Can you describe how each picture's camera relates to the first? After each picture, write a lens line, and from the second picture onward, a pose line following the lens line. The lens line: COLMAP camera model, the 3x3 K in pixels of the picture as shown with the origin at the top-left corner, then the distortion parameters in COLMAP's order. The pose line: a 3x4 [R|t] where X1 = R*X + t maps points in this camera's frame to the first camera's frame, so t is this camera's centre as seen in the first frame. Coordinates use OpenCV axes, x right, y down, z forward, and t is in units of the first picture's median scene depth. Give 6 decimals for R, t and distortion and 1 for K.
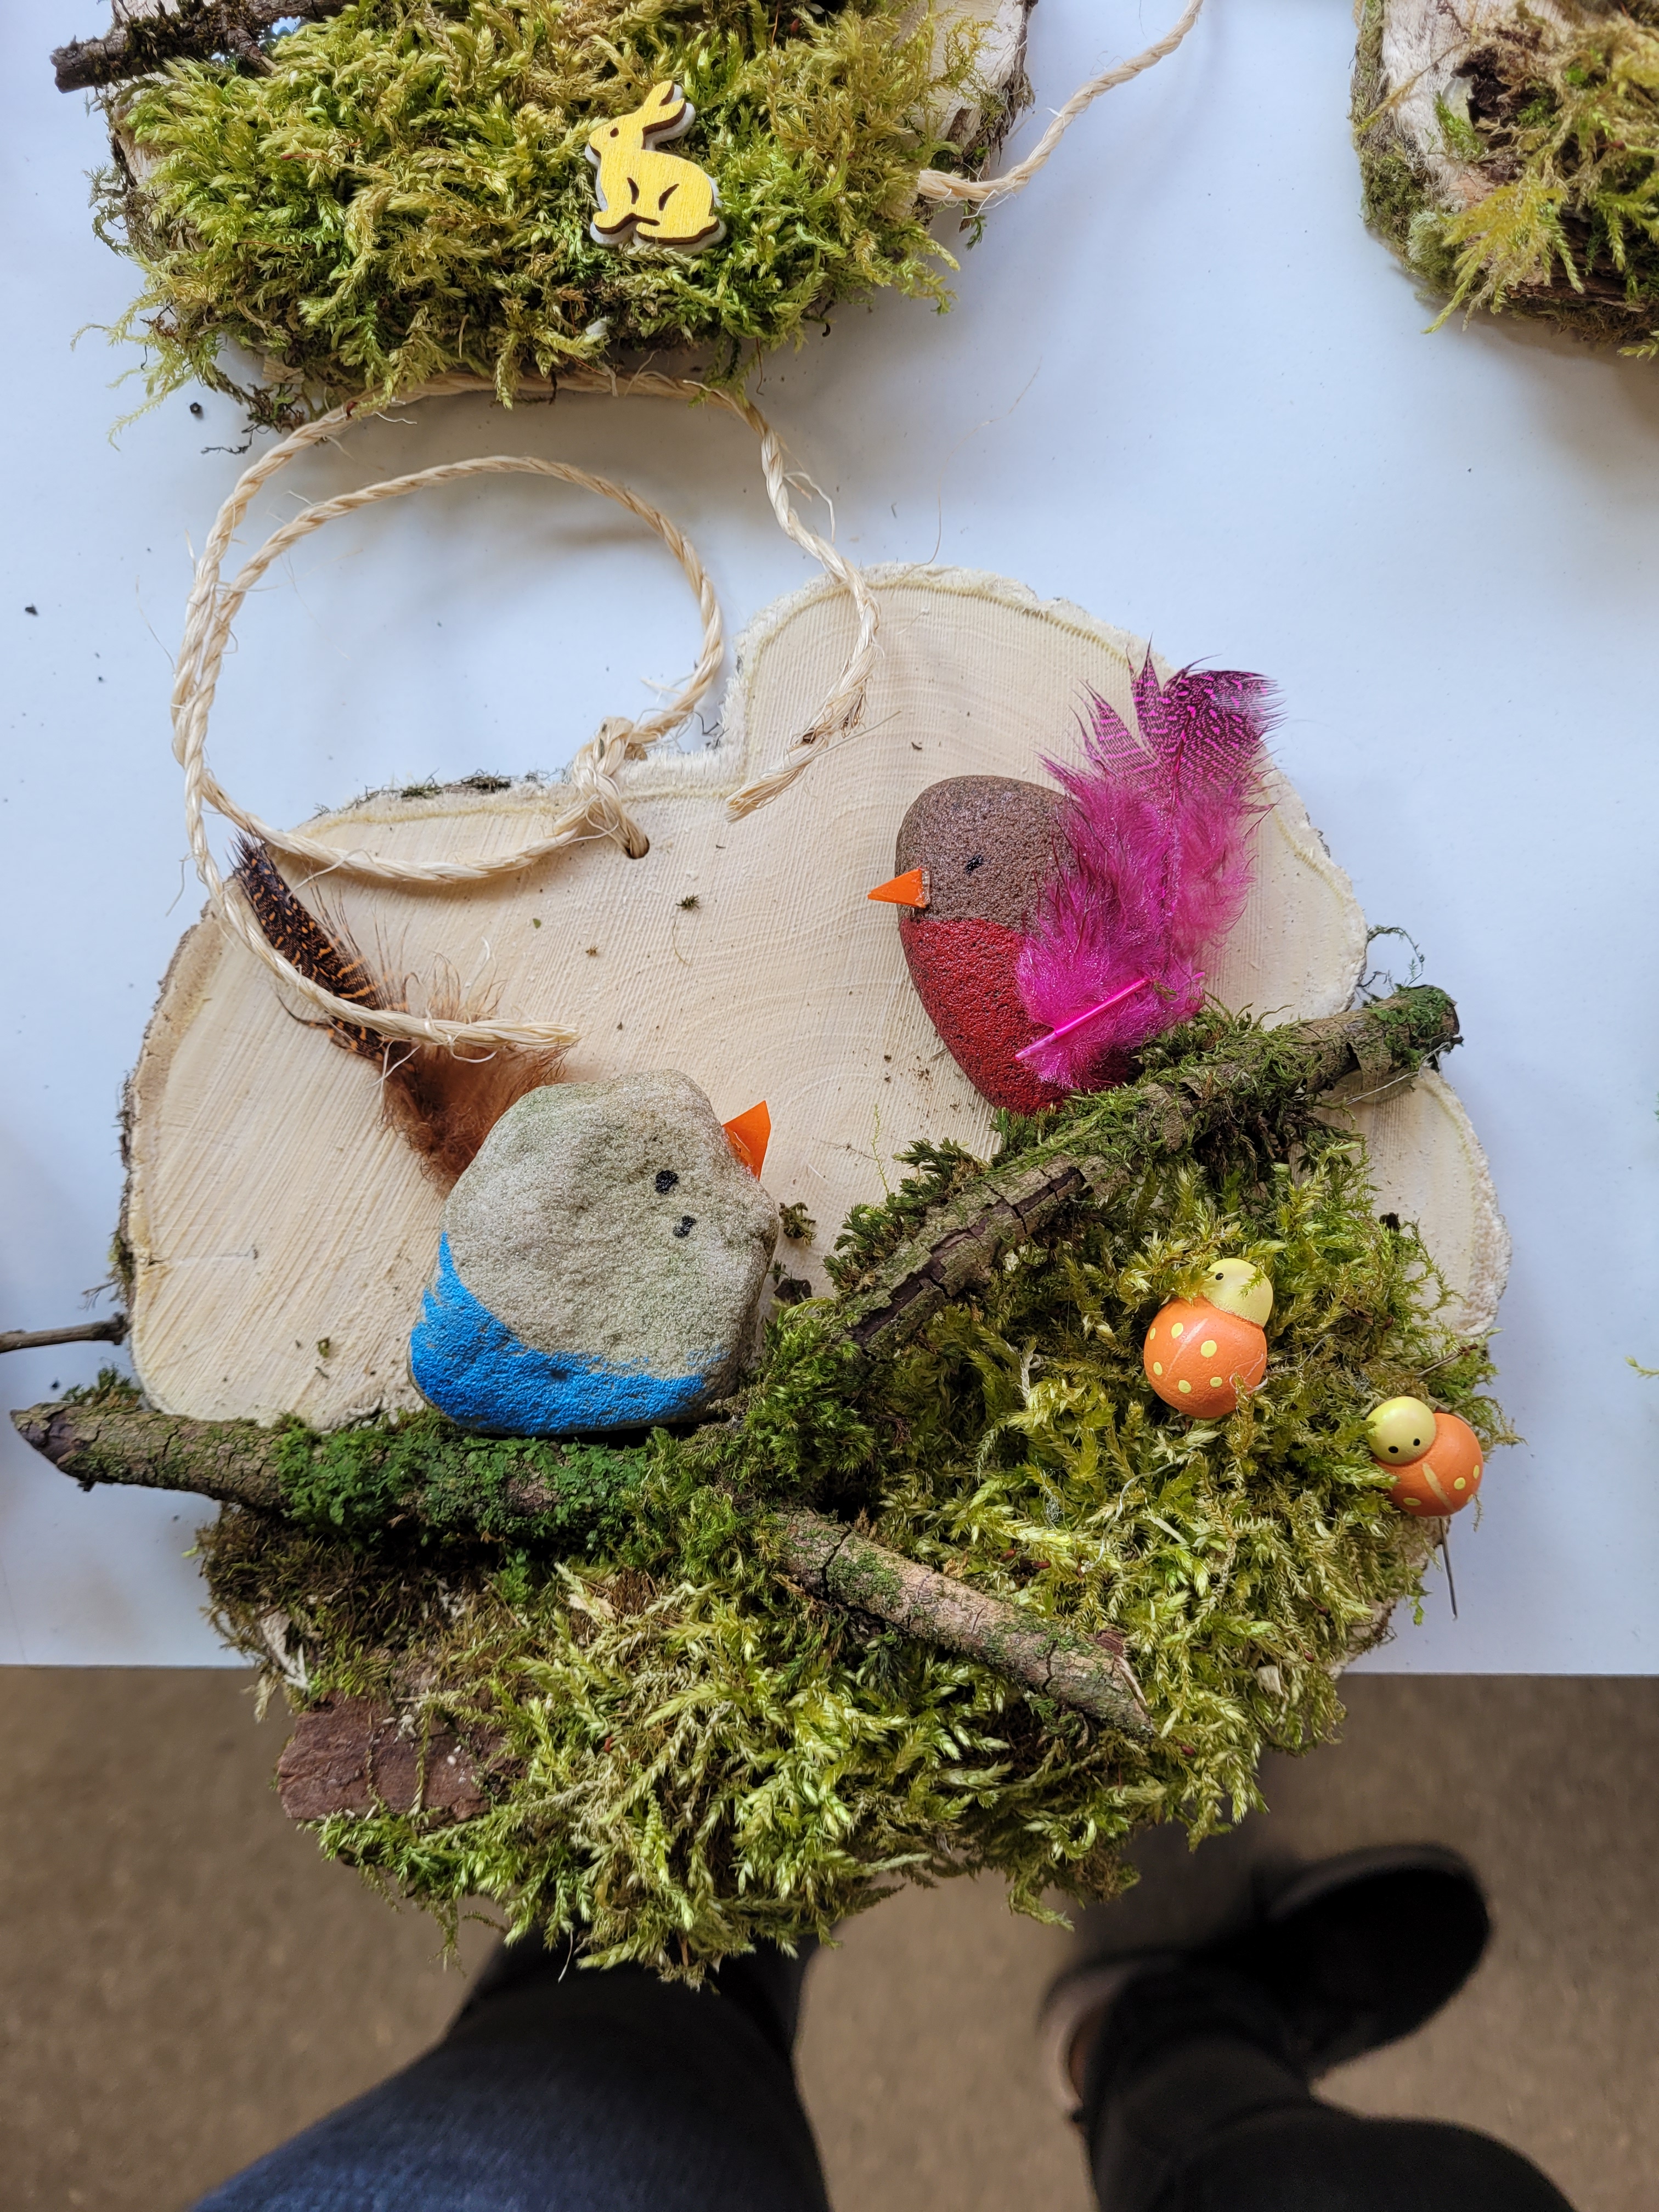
lens RADIAL K [[1679.1, 0, 837.1], [0, 1679.1, 1104.5], [0, 0, 1]] dist [0.001011, 0.002838]
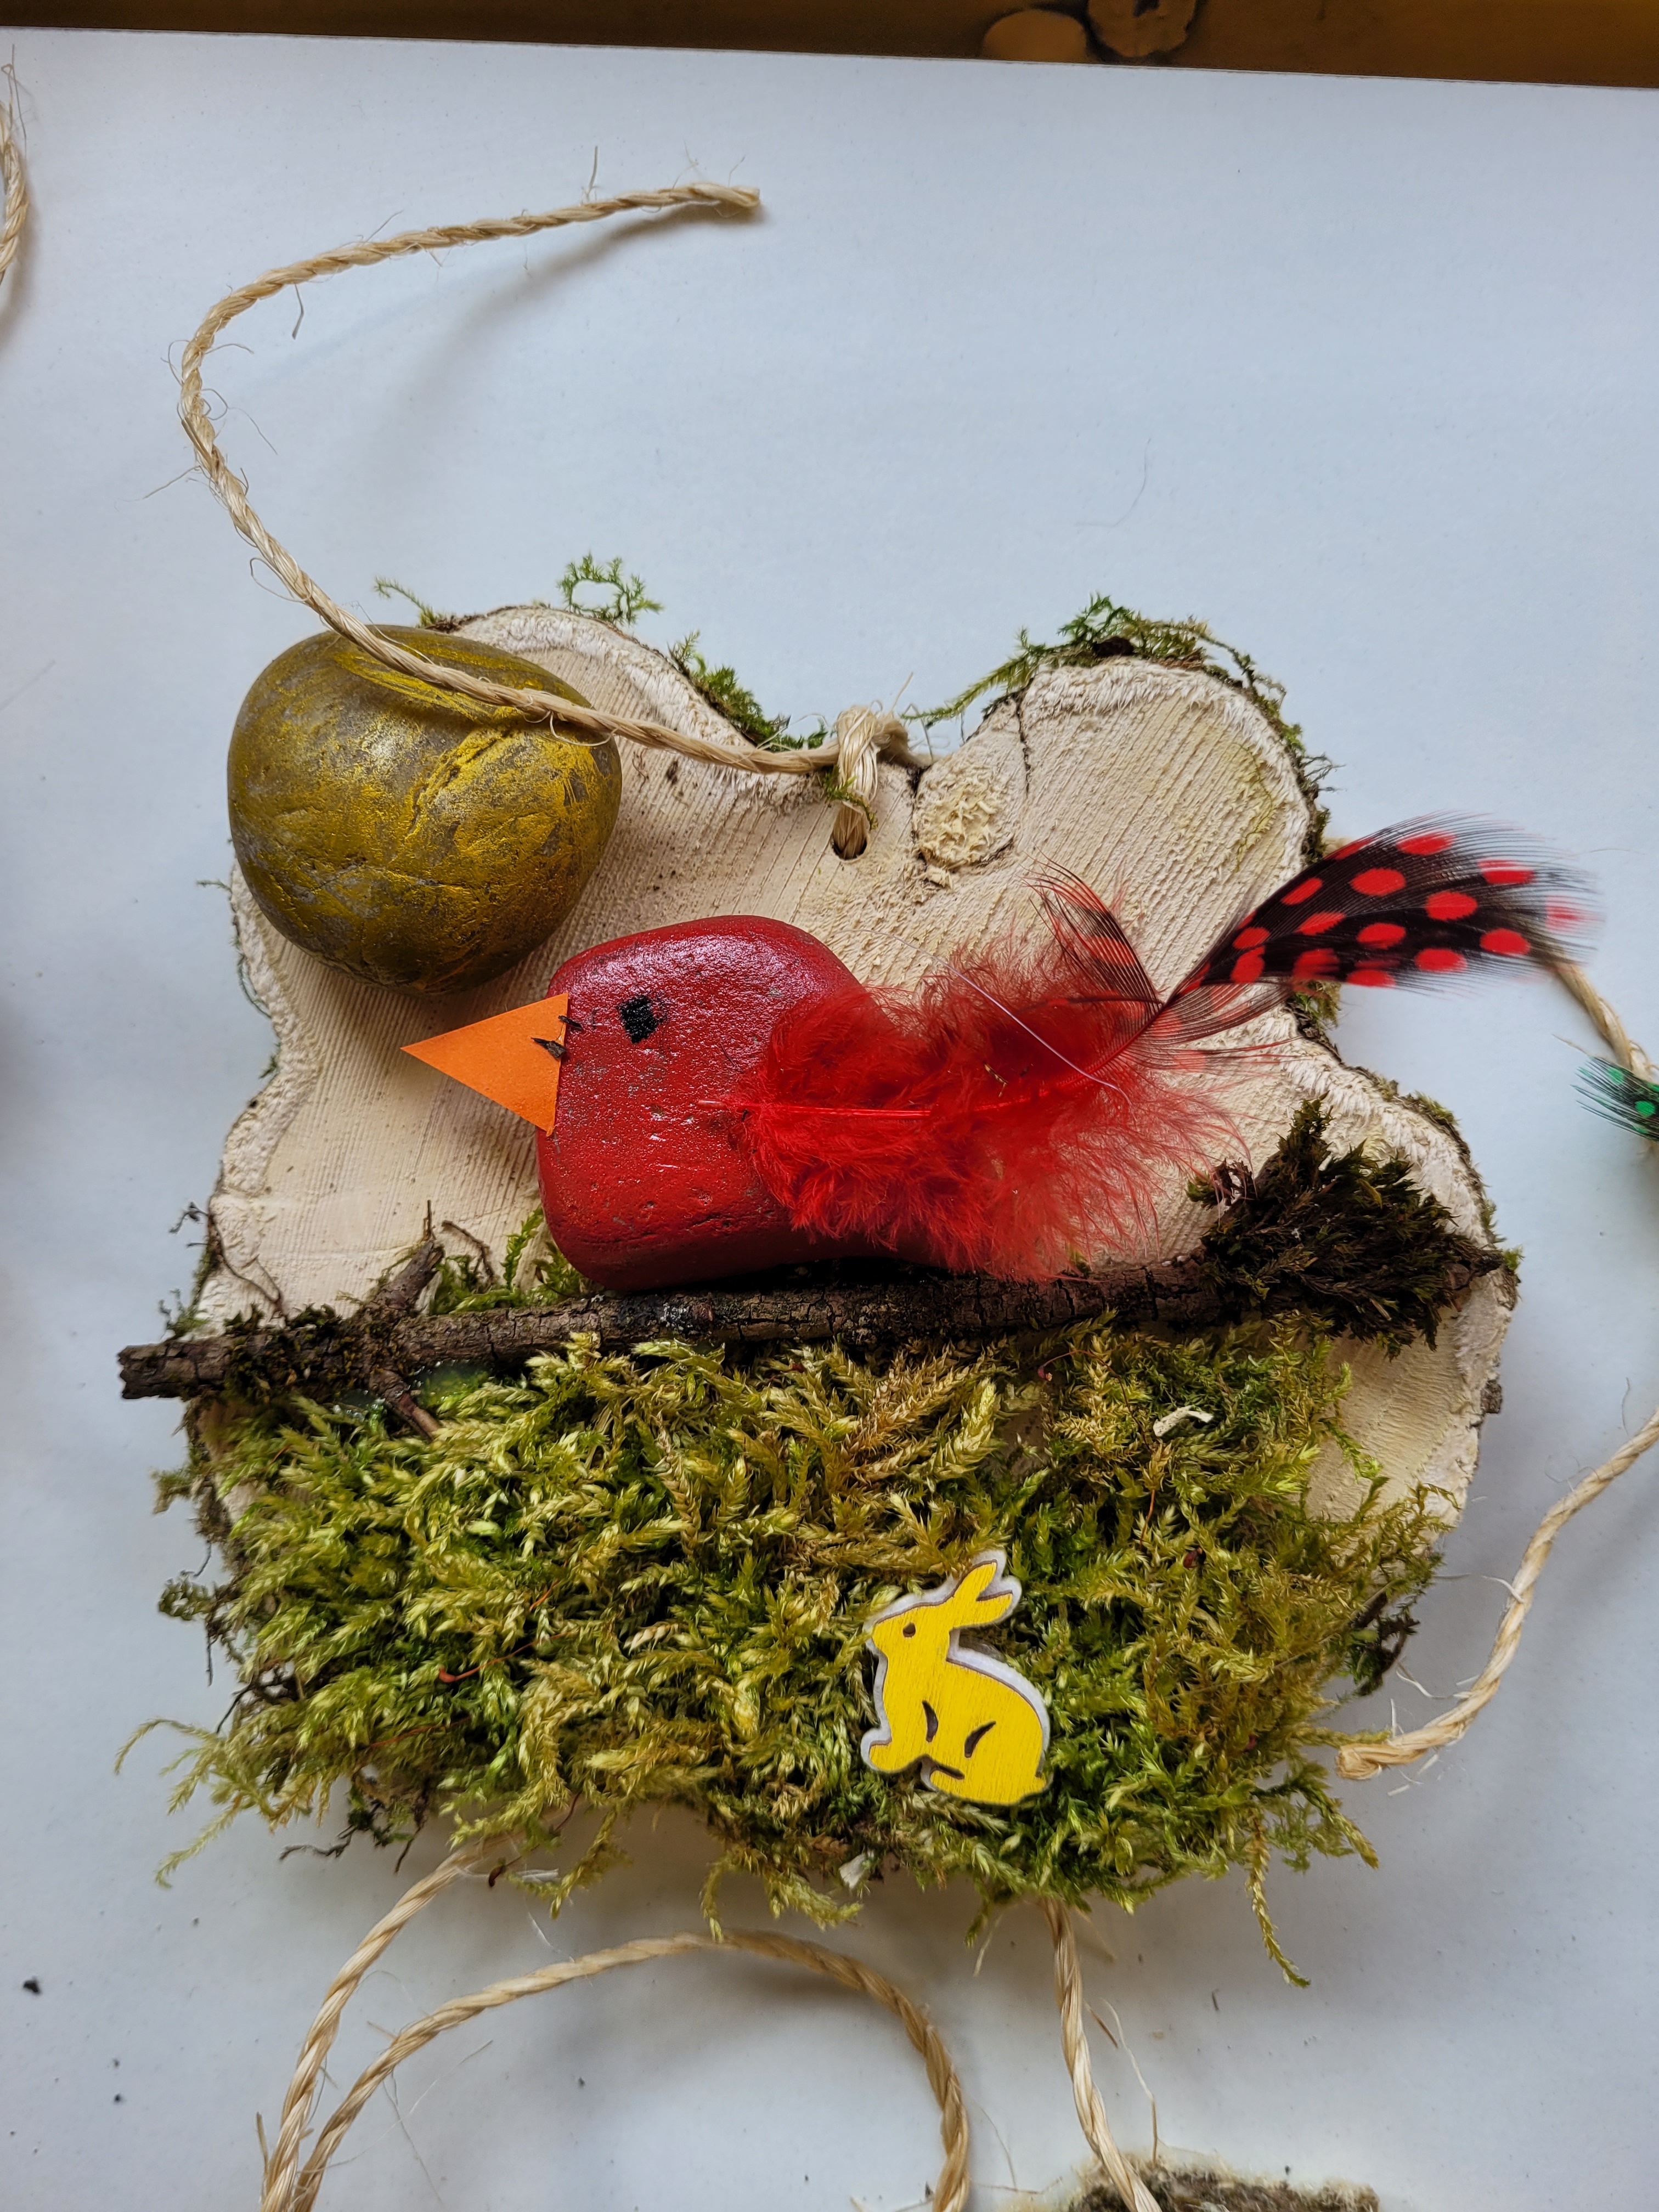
lens RADIAL K [[1679.1, 0, 821.6], [0, 1679.1, 1106.8], [0, 0, 1]] dist [0.001011, 0.002838]
pose [[0.996165, 0.085708, 0.017614, -0.200386], [-0.086189, 0.995868, 0.028597, -0.813532], [-0.015090, -0.030006, 0.999436, 0.298432]]
